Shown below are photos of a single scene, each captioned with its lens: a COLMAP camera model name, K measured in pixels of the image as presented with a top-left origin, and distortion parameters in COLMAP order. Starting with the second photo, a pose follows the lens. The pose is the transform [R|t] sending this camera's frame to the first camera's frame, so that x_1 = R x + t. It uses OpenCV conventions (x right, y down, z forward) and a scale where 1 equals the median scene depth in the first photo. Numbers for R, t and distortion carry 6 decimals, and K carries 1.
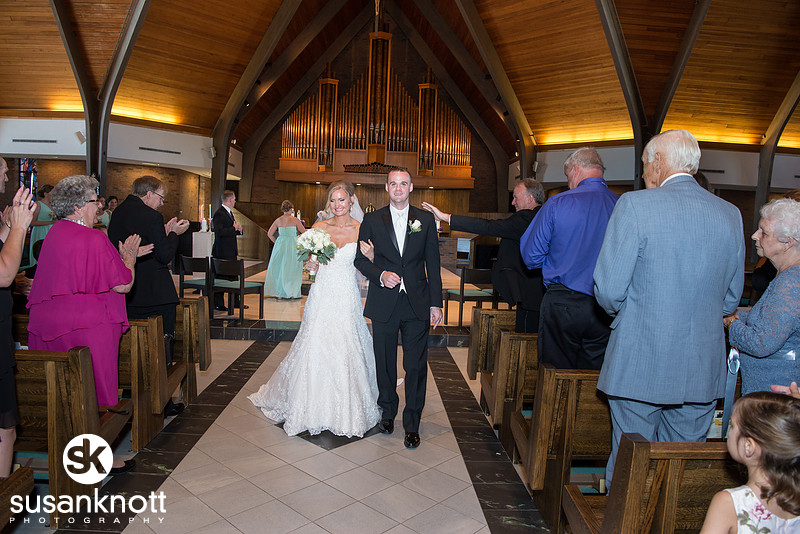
lens RADIAL K [[549.0, 0, 400.0], [0, 549.0, 267.0], [0, 0, 1]] dist [-0.004110, -0.002398]
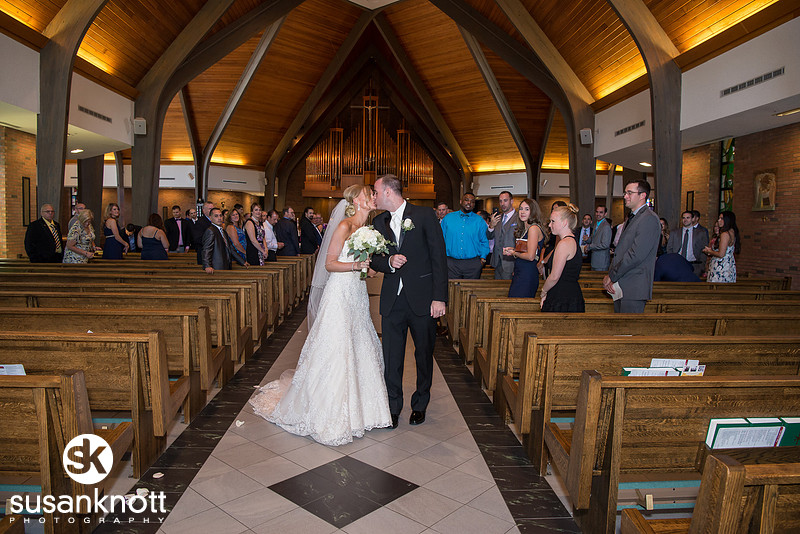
lens RADIAL K [[549.0, 0, 400.0], [0, 549.0, 267.0], [0, 0, 1]] dist [-0.004110, -0.002398]
pose [[0.999696, -0.020750, 0.013345, 0.017092], [0.020677, 0.999771, 0.005565, 0.035345], [-0.013458, -0.005287, 0.999895, -0.566193]]
